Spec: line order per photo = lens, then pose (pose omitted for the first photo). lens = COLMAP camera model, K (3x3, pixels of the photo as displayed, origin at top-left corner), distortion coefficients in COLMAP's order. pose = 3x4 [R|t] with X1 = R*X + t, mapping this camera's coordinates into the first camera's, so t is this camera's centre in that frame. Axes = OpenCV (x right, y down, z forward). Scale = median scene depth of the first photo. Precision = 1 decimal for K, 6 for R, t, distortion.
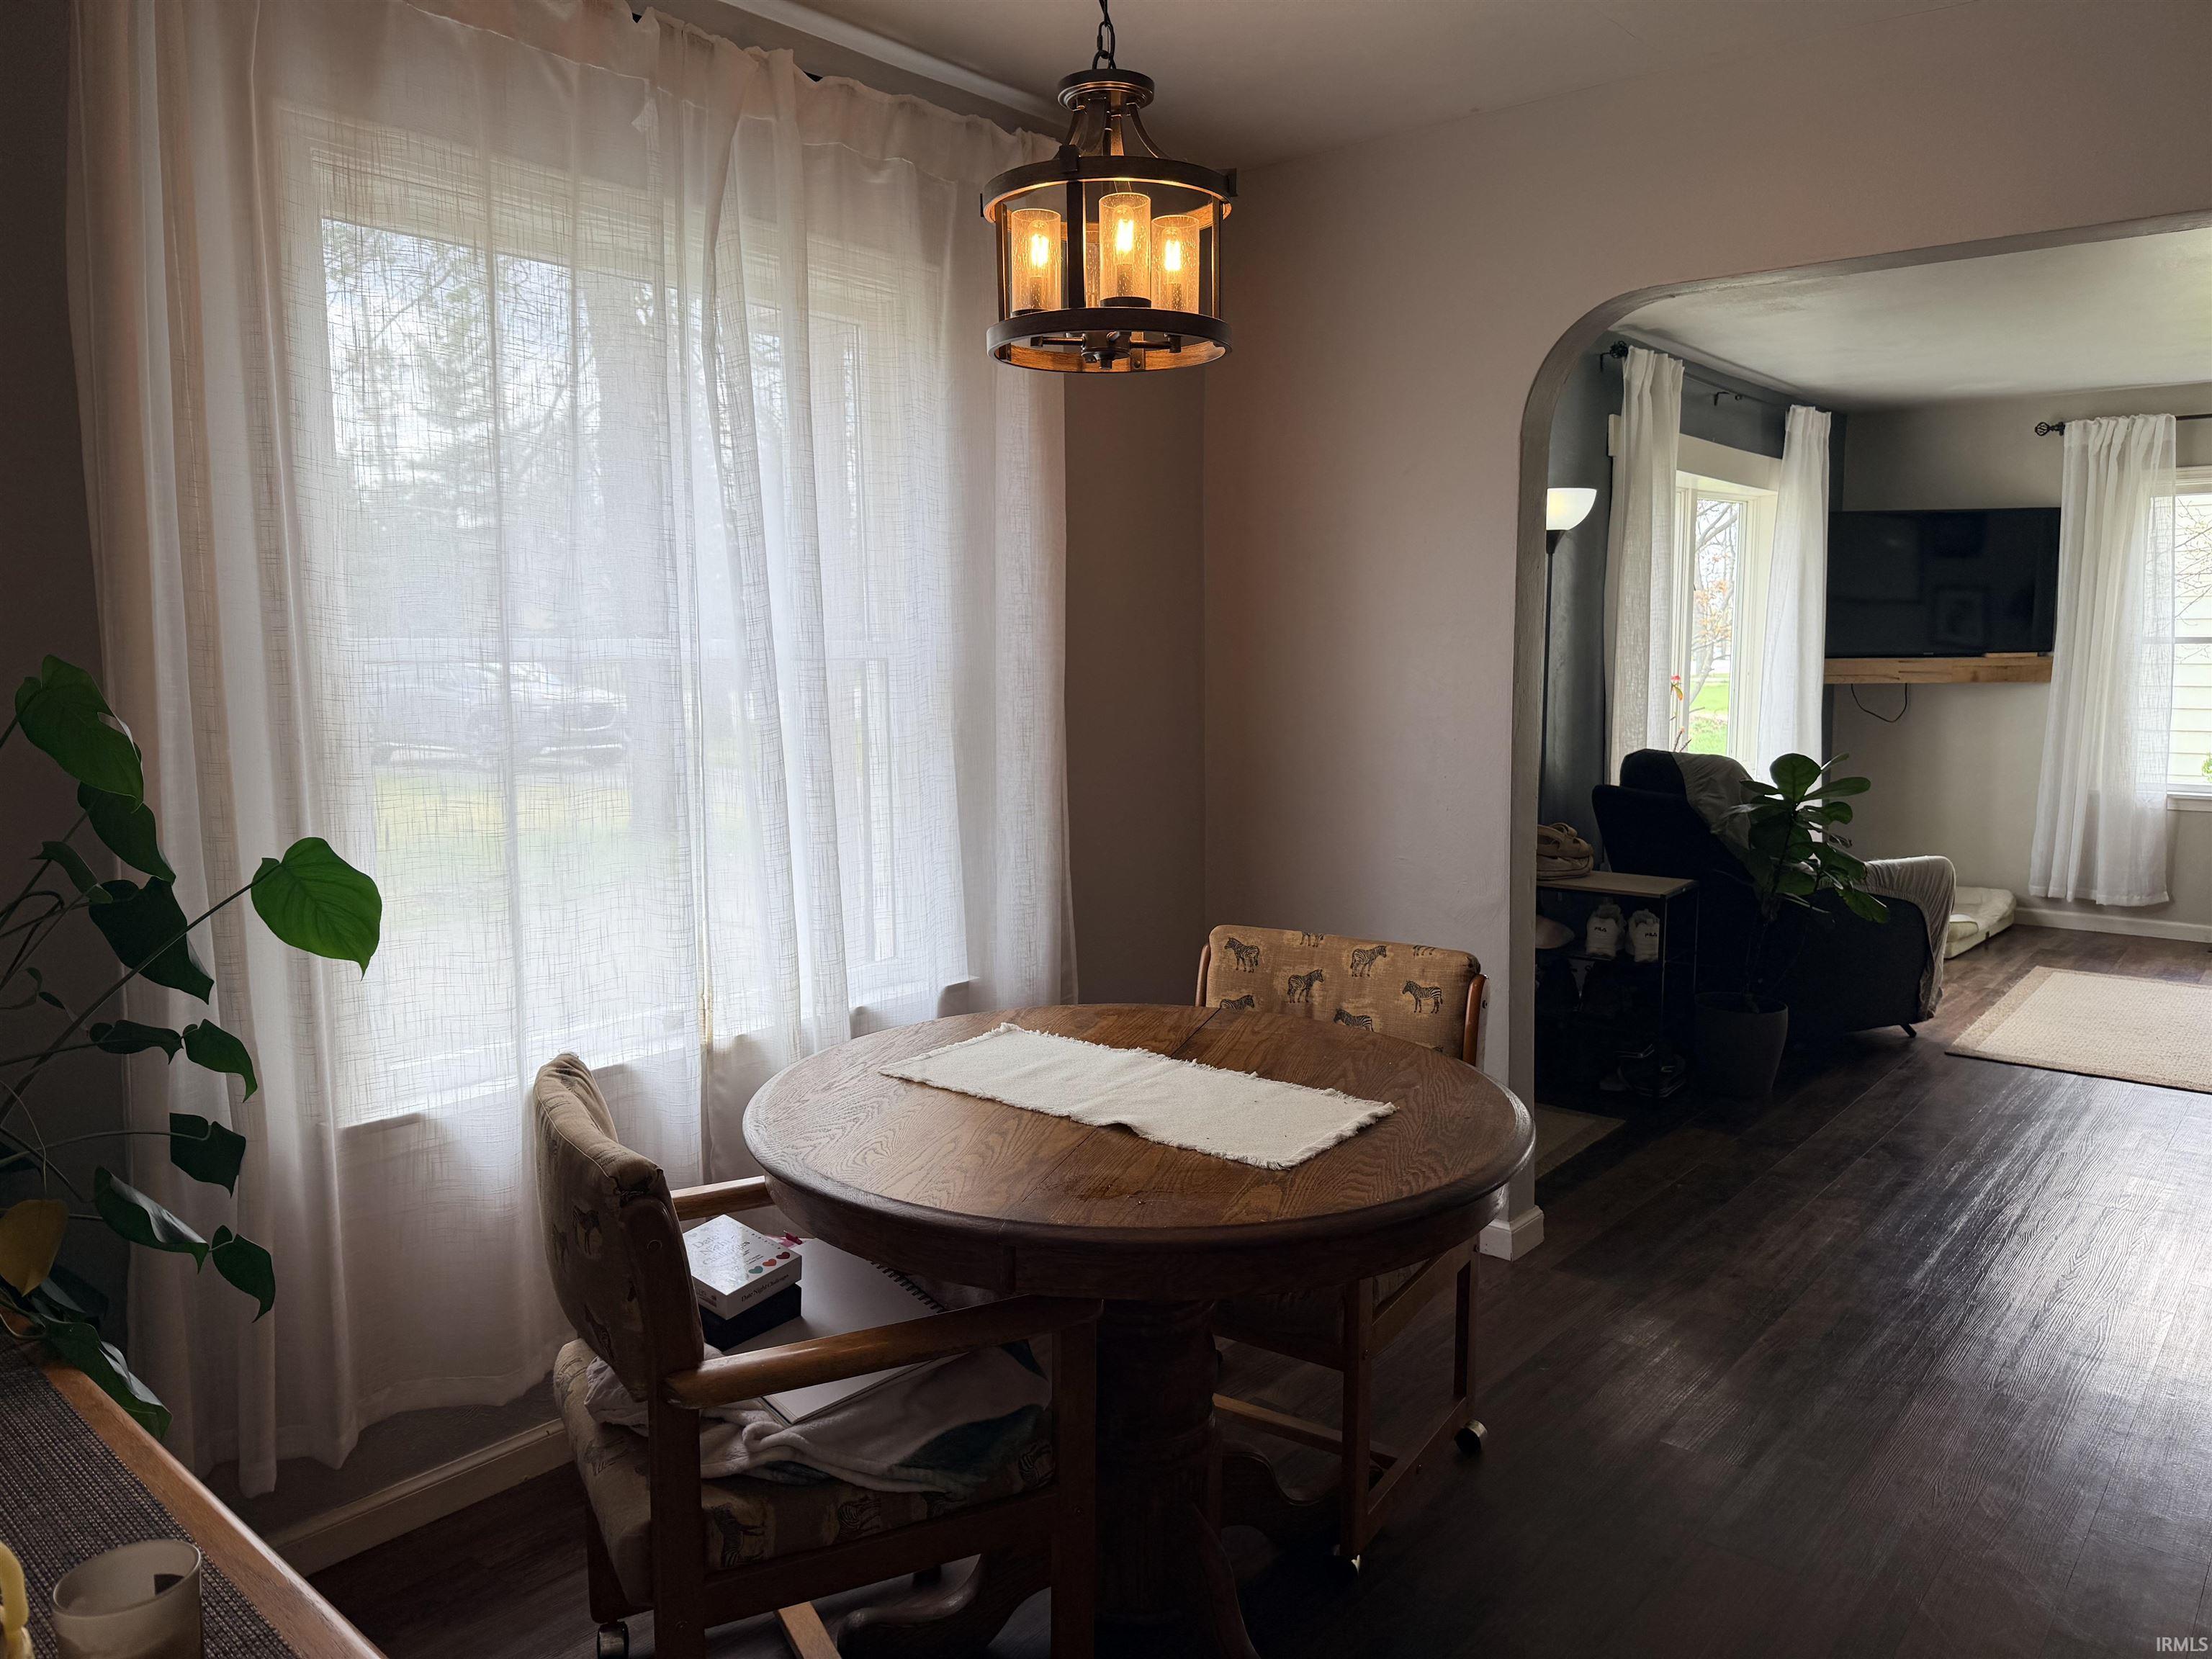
lens RADIAL K [[1533.5, 0, 1125.0], [0, 1533.5, 827.9], [0, 0, 1]] dist [0.074736, -0.094782]
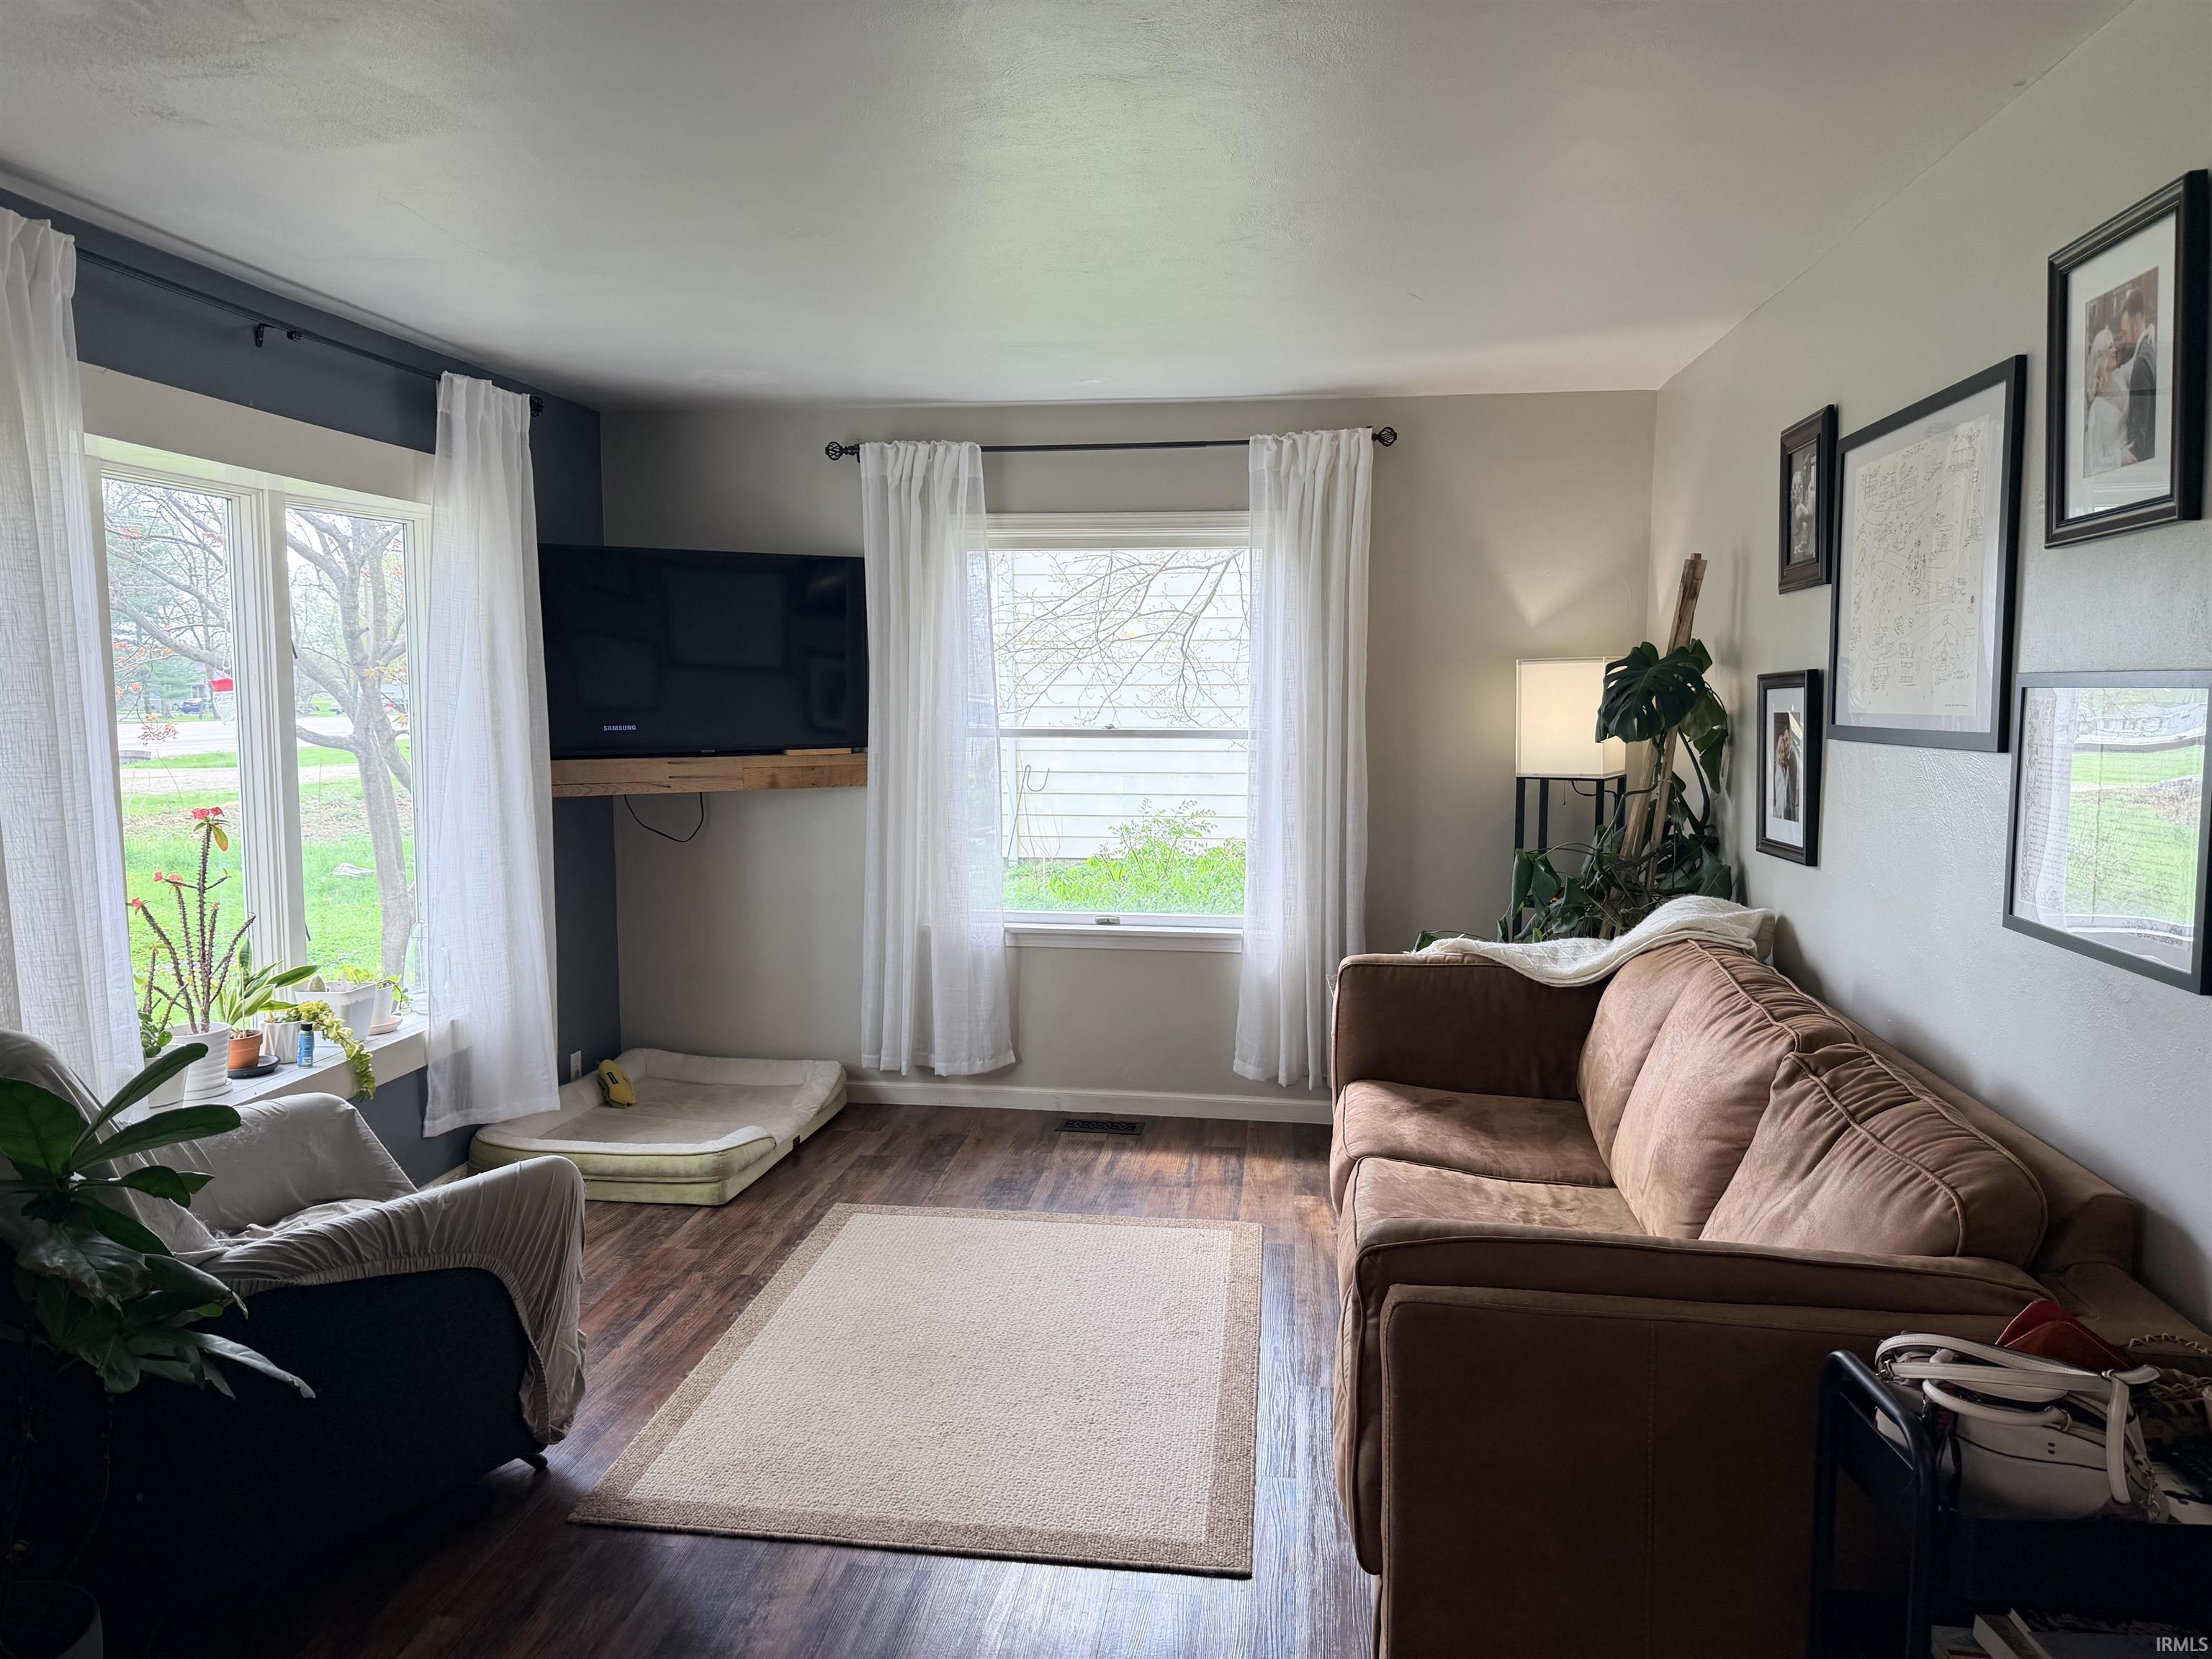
lens RADIAL K [[1533.5, 0, 1113.7], [0, 1533.5, 824.5], [0, 0, 1]] dist [0.074736, -0.094782]
pose [[0.840225, -0.043575, 0.540484, 0.438002], [0.057206, 0.998327, -0.008444, -0.093536], [-0.539212, 0.038014, 0.841312, 0.460849]]
